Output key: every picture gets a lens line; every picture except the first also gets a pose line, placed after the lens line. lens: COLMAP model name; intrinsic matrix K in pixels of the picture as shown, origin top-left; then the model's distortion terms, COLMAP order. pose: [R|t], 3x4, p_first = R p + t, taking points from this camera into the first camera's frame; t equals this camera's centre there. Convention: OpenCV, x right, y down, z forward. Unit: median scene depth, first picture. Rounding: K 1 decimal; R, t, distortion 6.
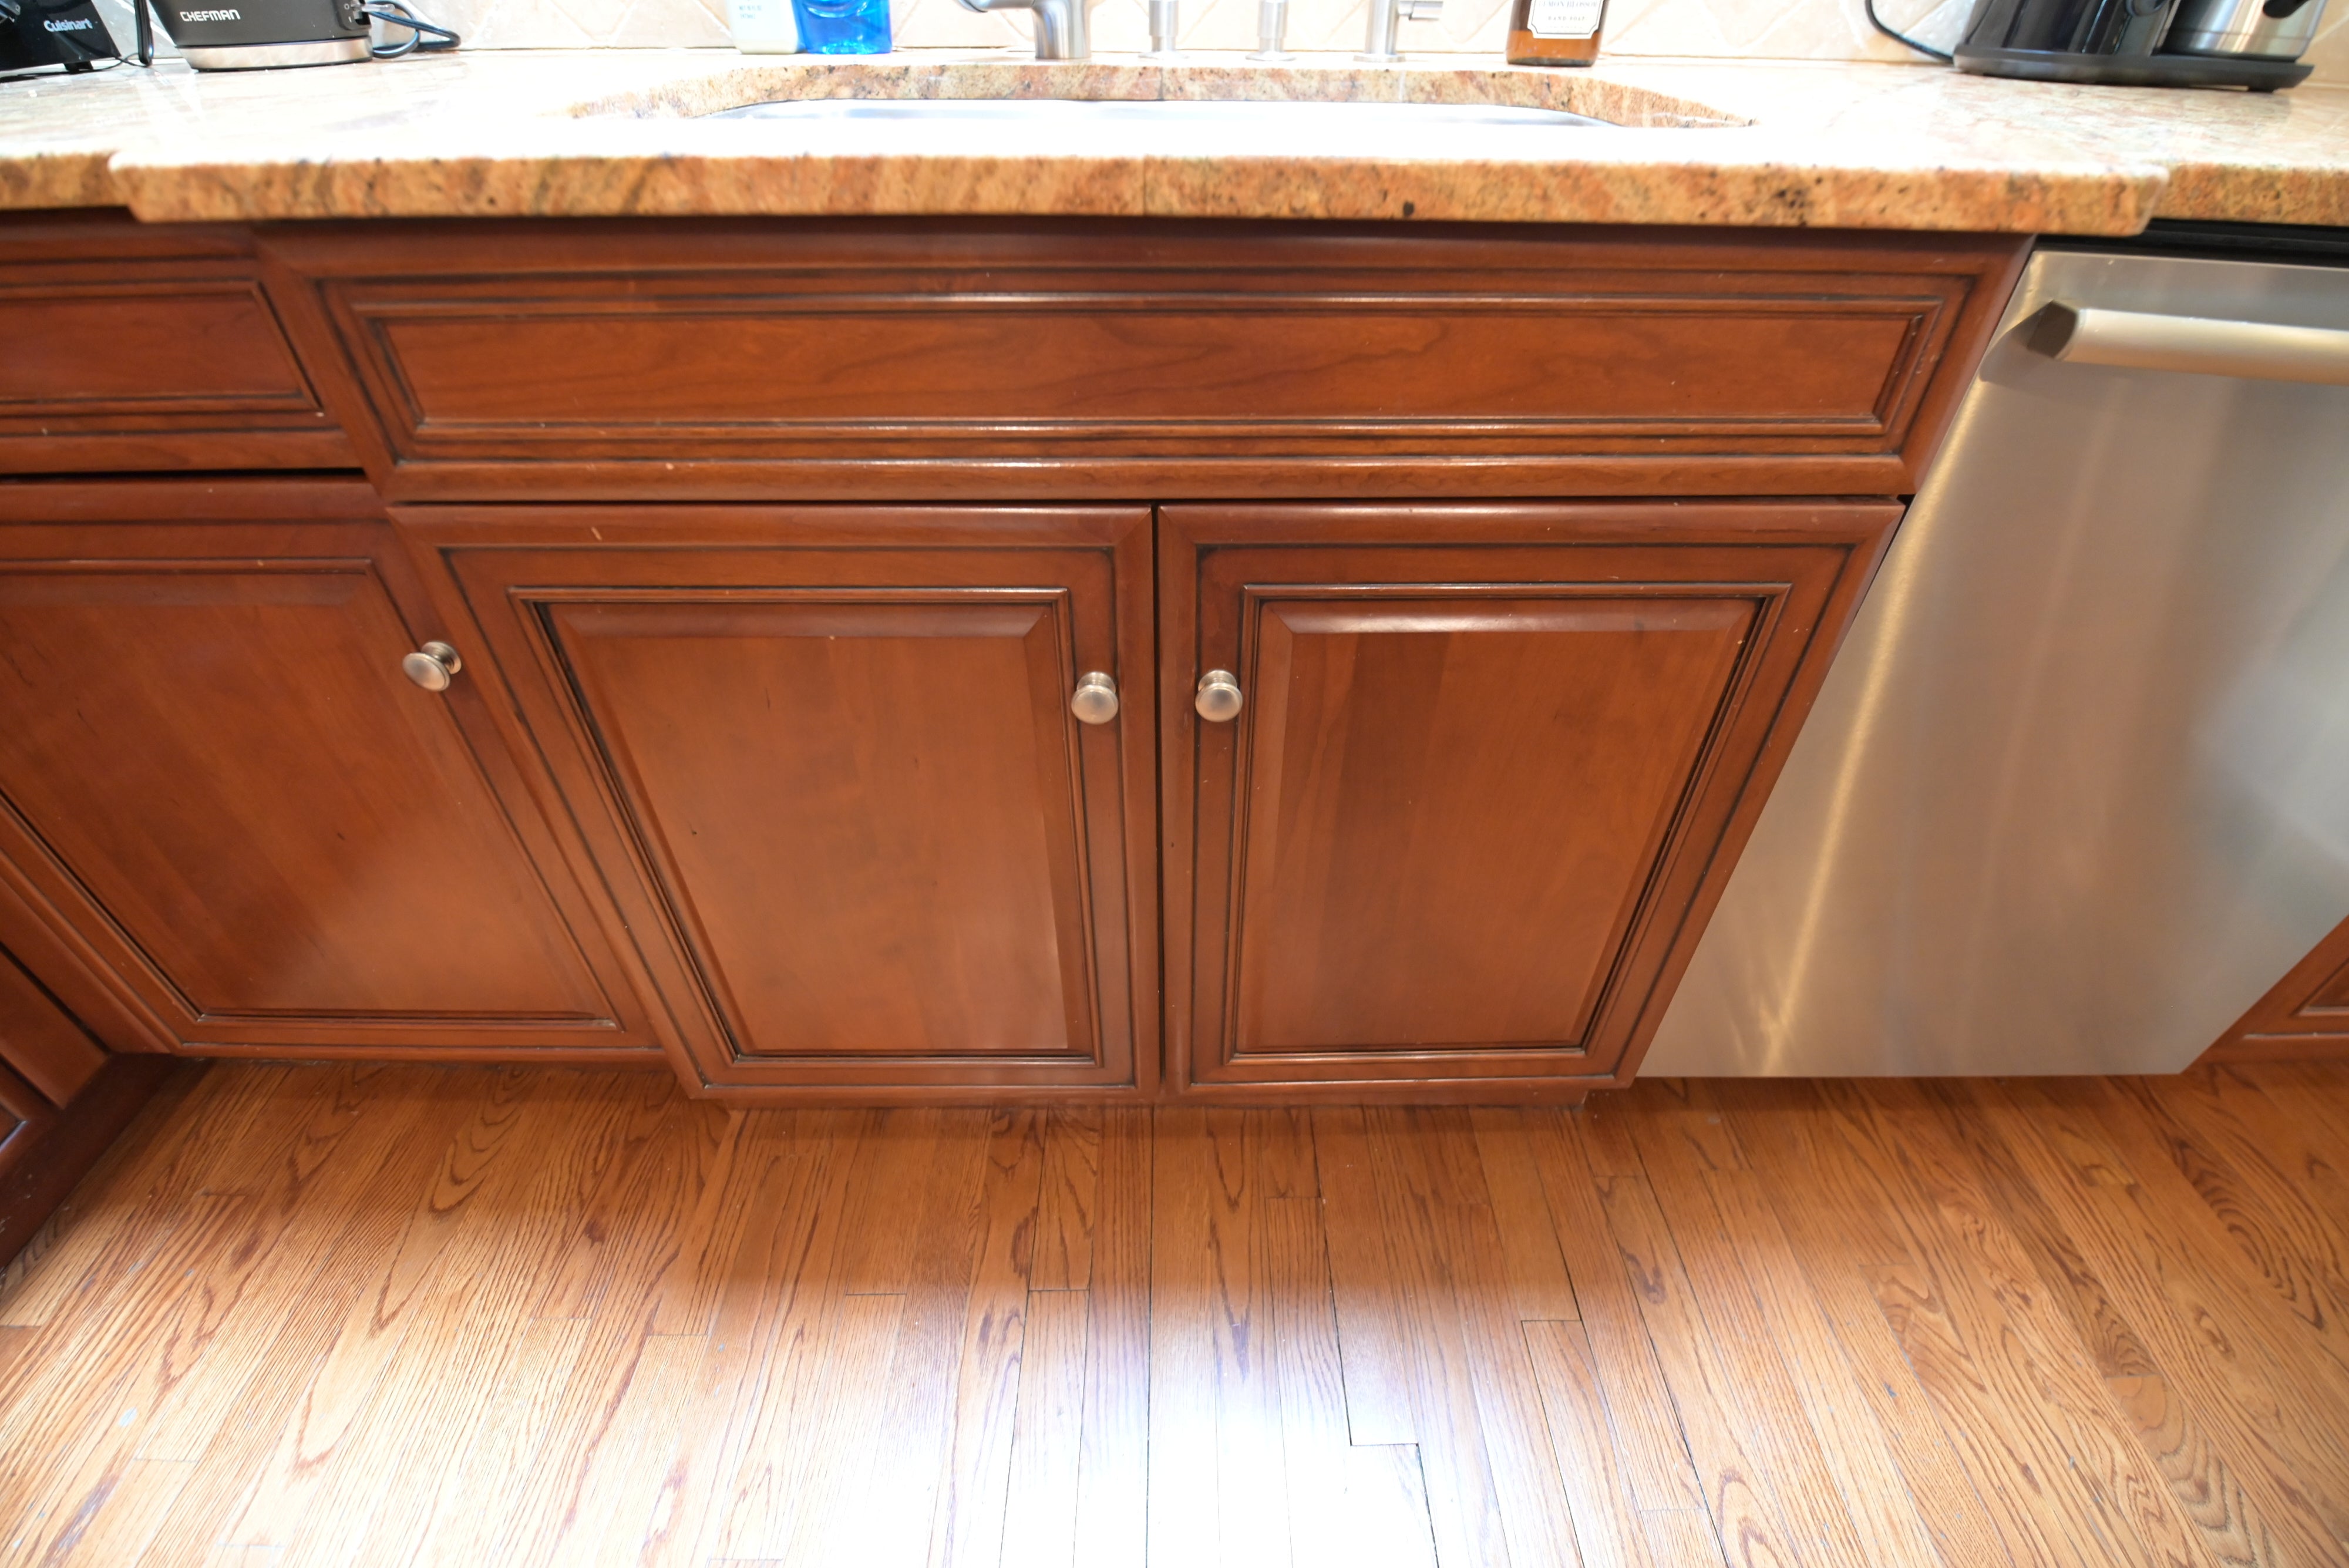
lens RADIAL K [[1001.5, 0, 1182.3], [0, 1001.5, 770.4], [0, 0, 1]] dist [-0.012721, -0.006399]
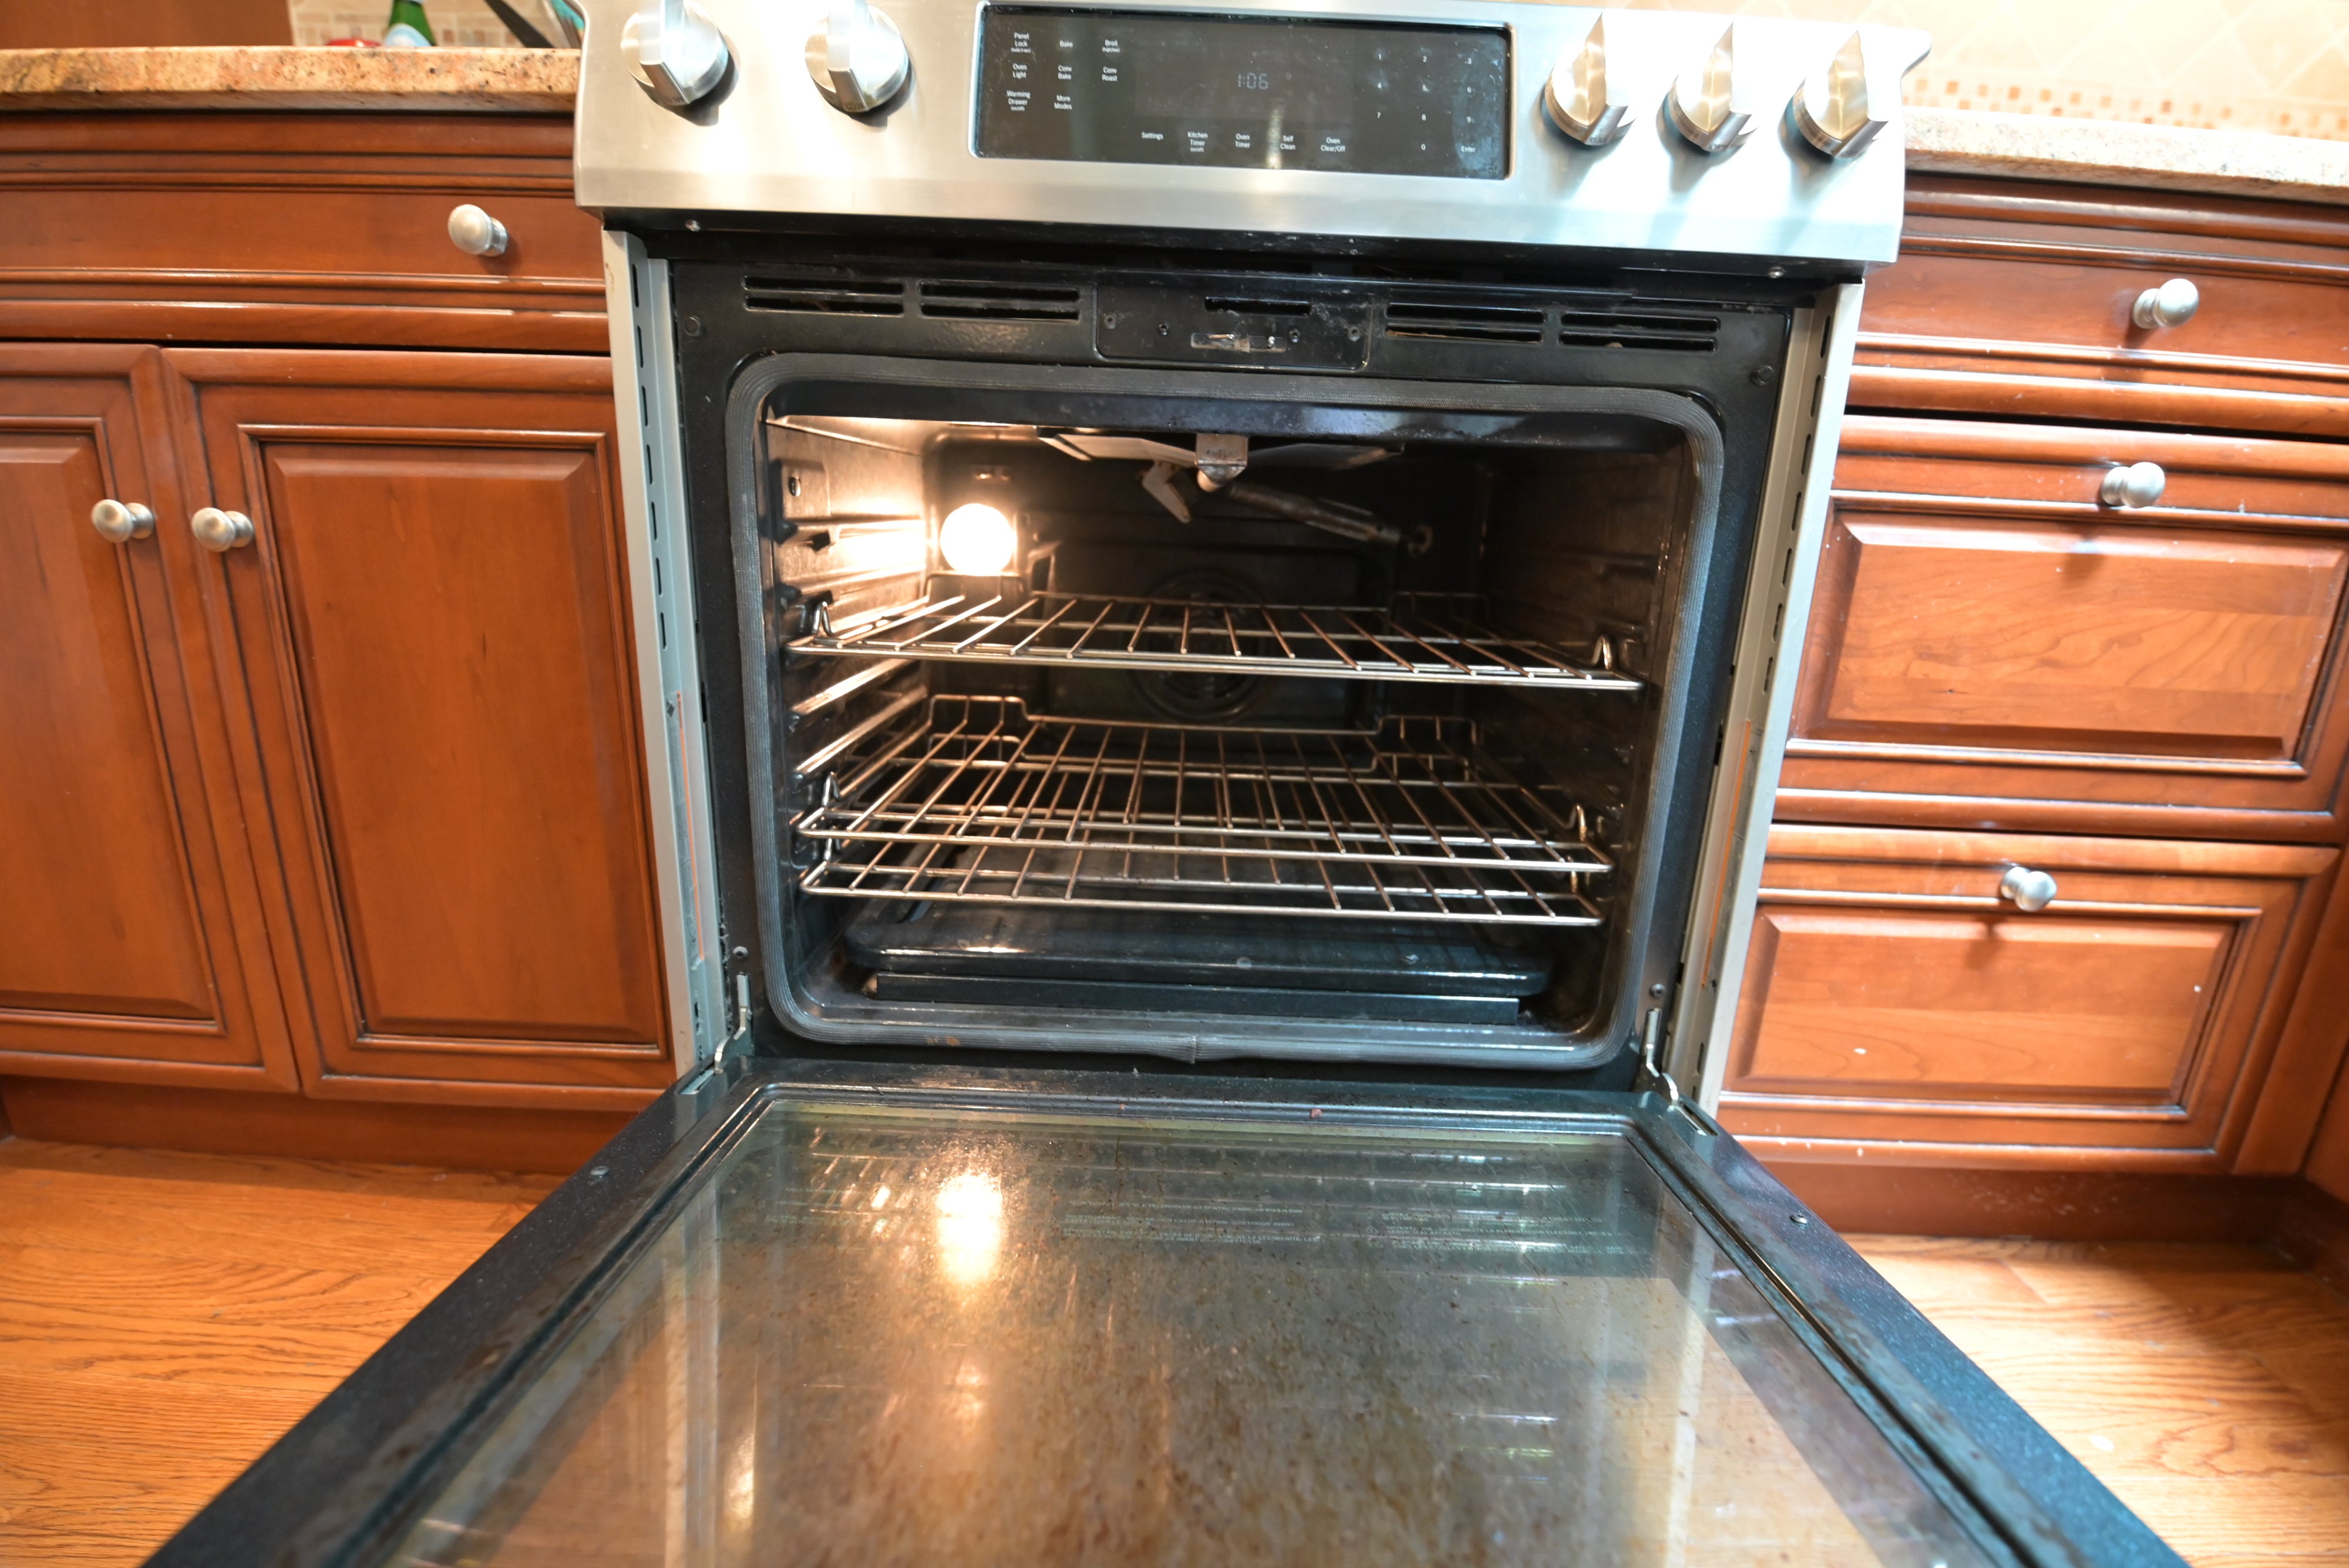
lens RADIAL K [[1001.5, 0, 1184.7], [0, 1001.5, 765.4], [0, 0, 1]] dist [-0.012721, -0.006399]
pose [[-0.024419, 0.237295, -0.971131, -0.342750], [-0.651459, 0.733062, 0.195504, 0.539105], [0.758291, 0.637426, 0.136687, -0.113691]]
